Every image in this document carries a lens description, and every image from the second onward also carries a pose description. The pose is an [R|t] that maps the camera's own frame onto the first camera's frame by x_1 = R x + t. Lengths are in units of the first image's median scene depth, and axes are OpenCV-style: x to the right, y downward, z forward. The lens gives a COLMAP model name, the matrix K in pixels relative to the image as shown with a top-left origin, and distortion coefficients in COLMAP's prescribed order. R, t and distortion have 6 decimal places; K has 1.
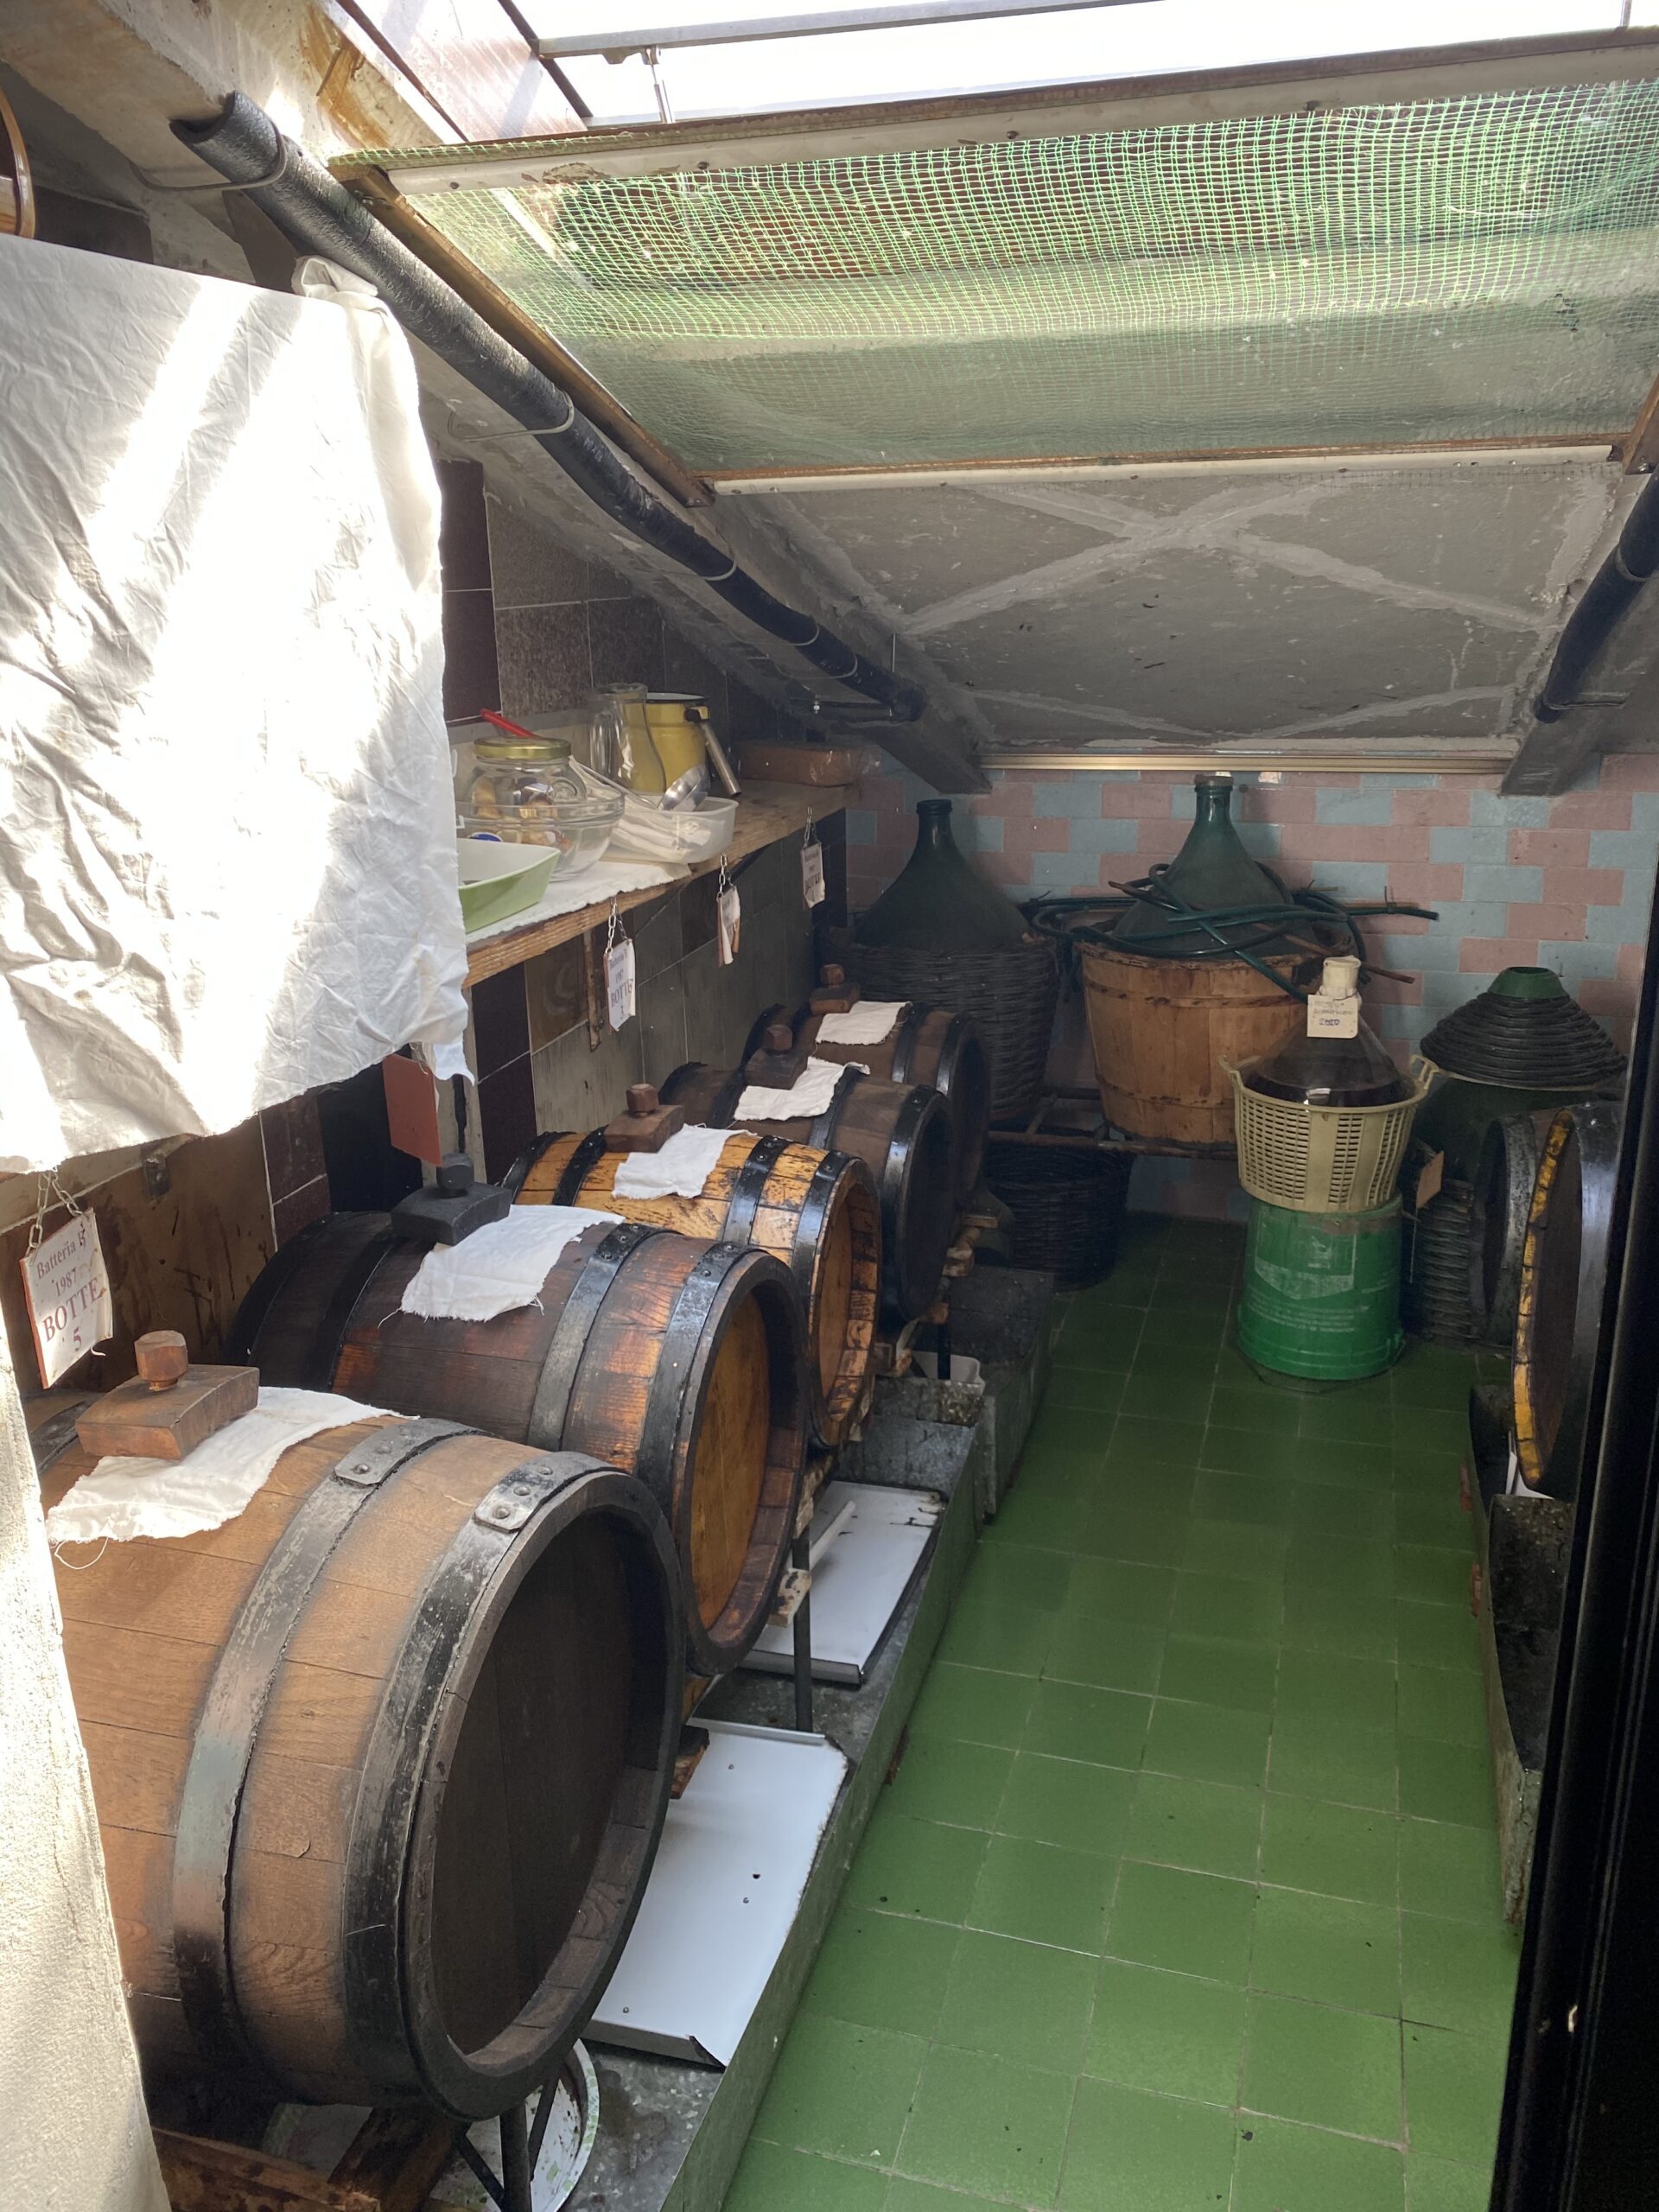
lens RADIAL K [[1707.8, 0, 823.9], [0, 1707.8, 1102.9], [0, 0, 1]] dist [0.015864, -0.005246]
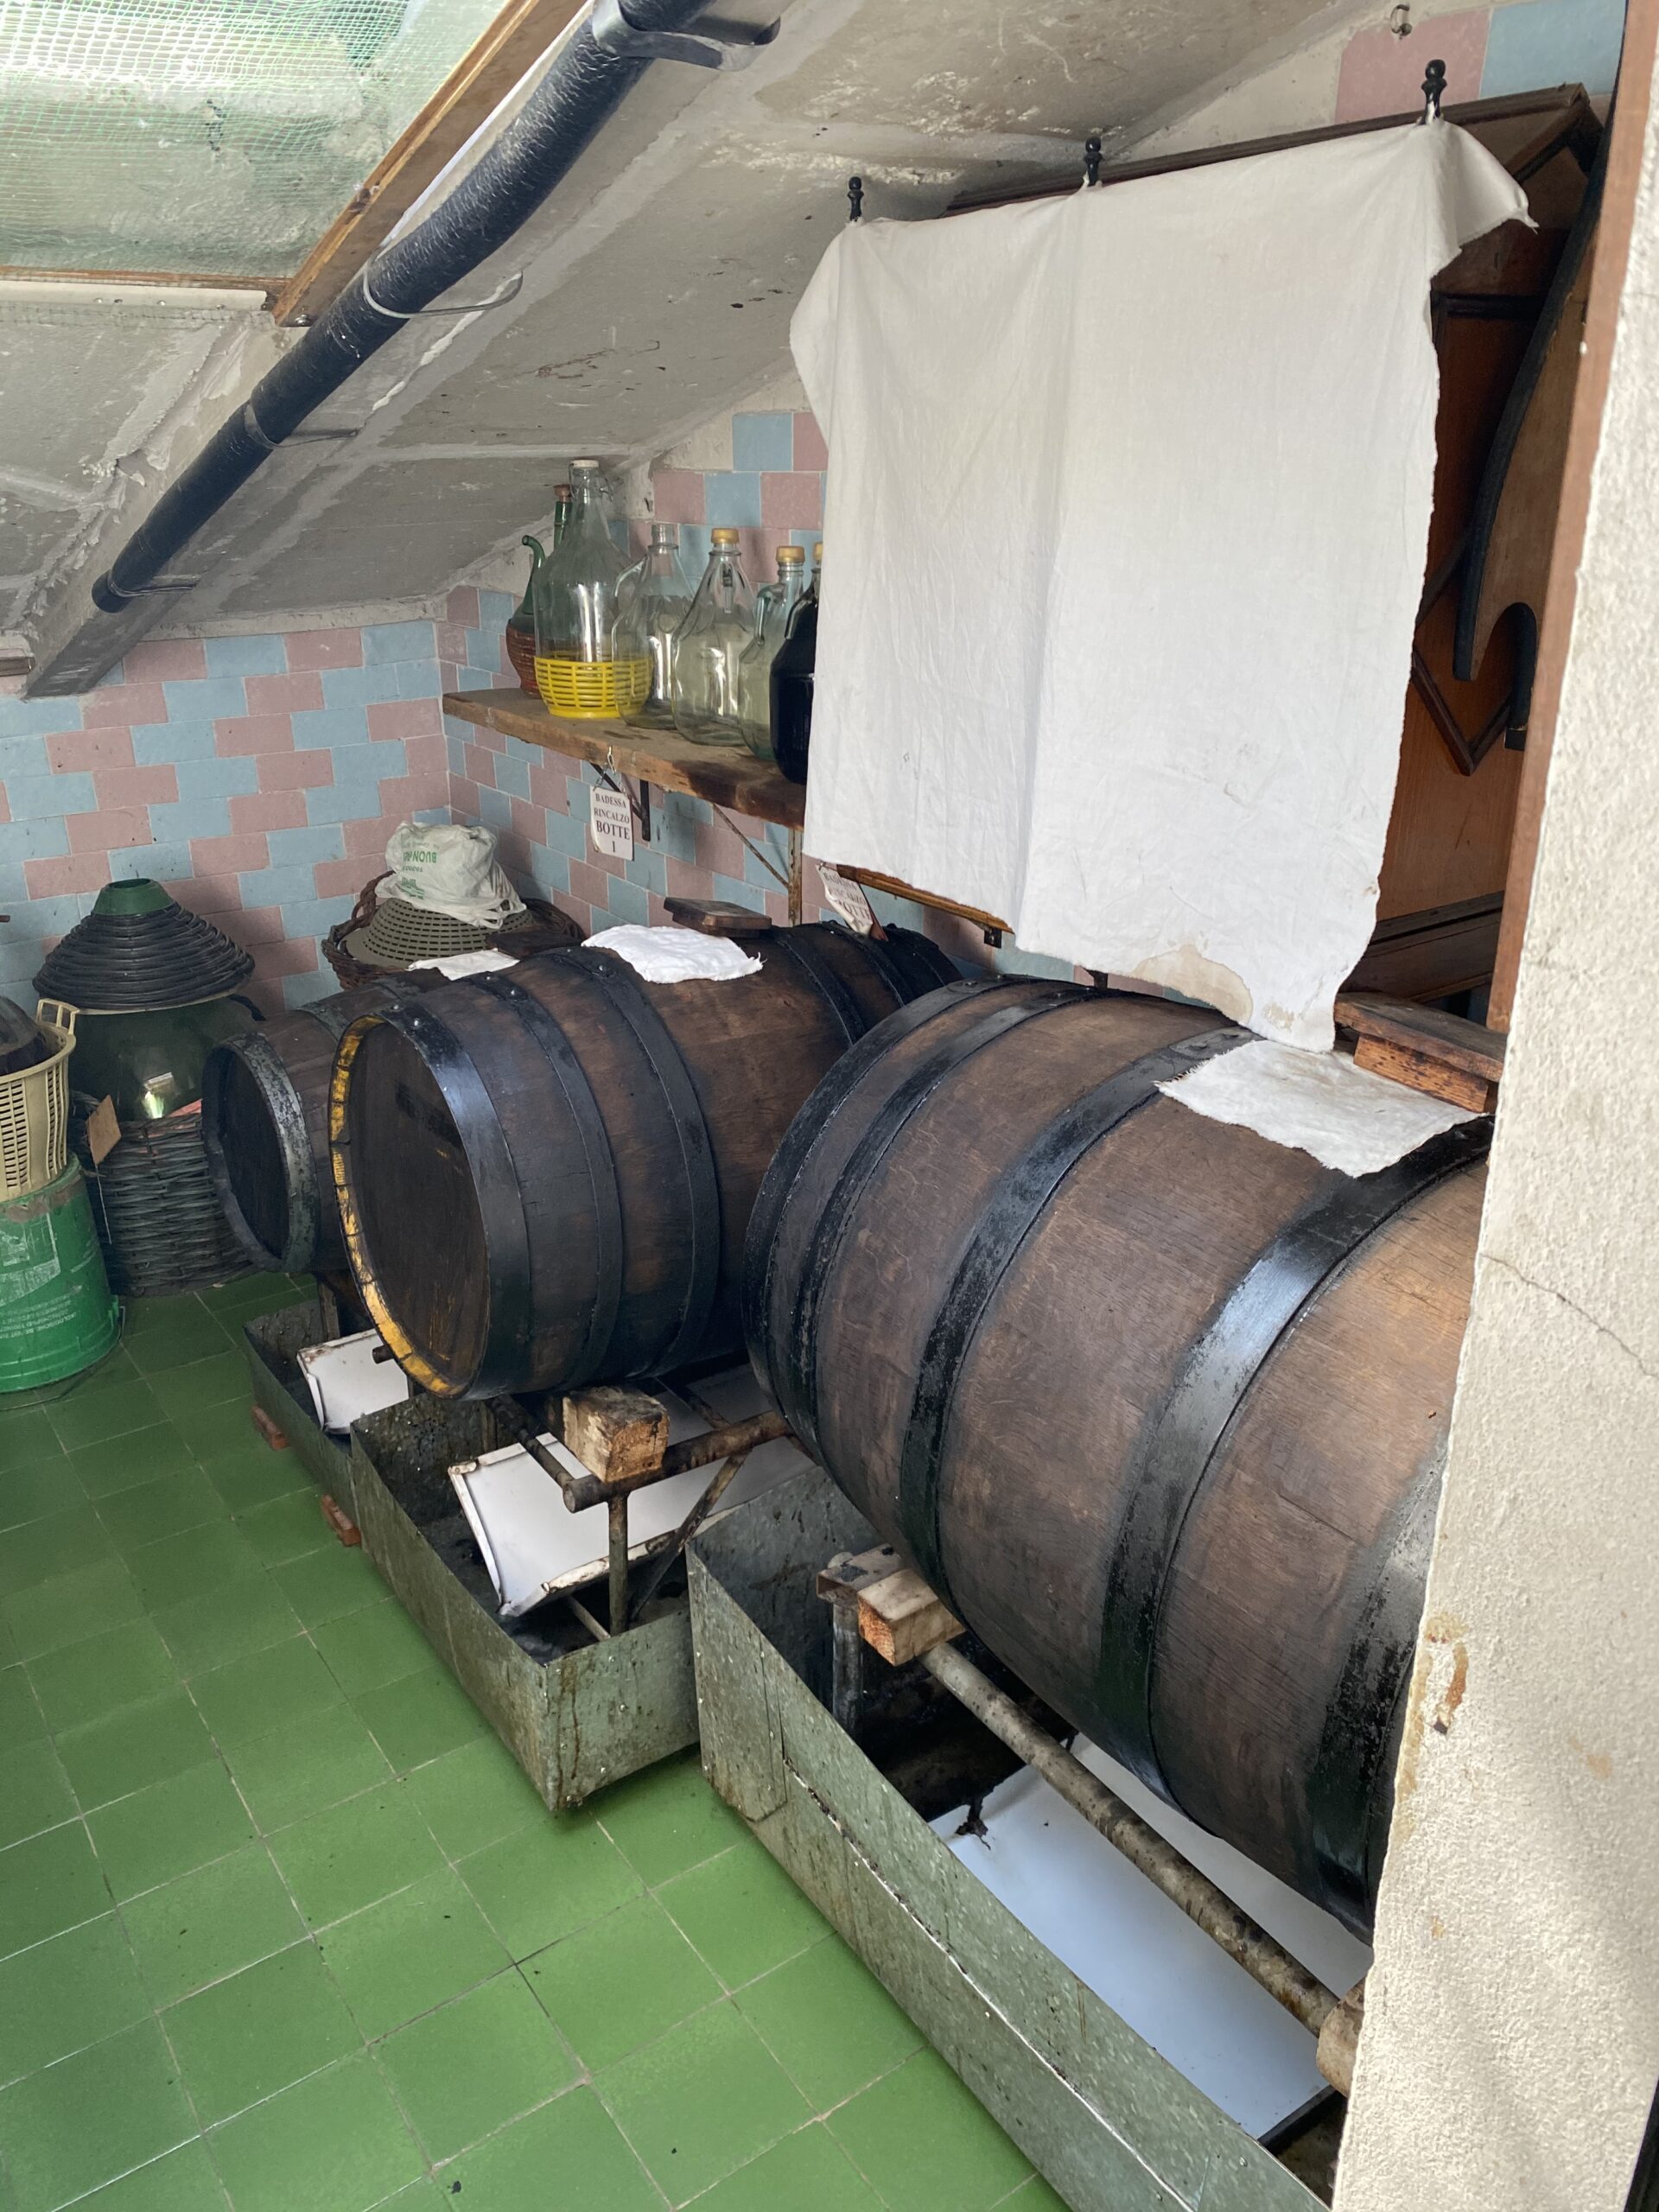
lens RADIAL K [[1707.8, 0, 832.6], [0, 1707.8, 1111.7], [0, 0, 1]] dist [0.015864, -0.005246]
pose [[0.612756, -0.278908, 0.739419, -0.104052], [0.230943, 0.958005, 0.169976, -0.038964], [-0.755775, 0.066610, 0.651435, 0.153941]]
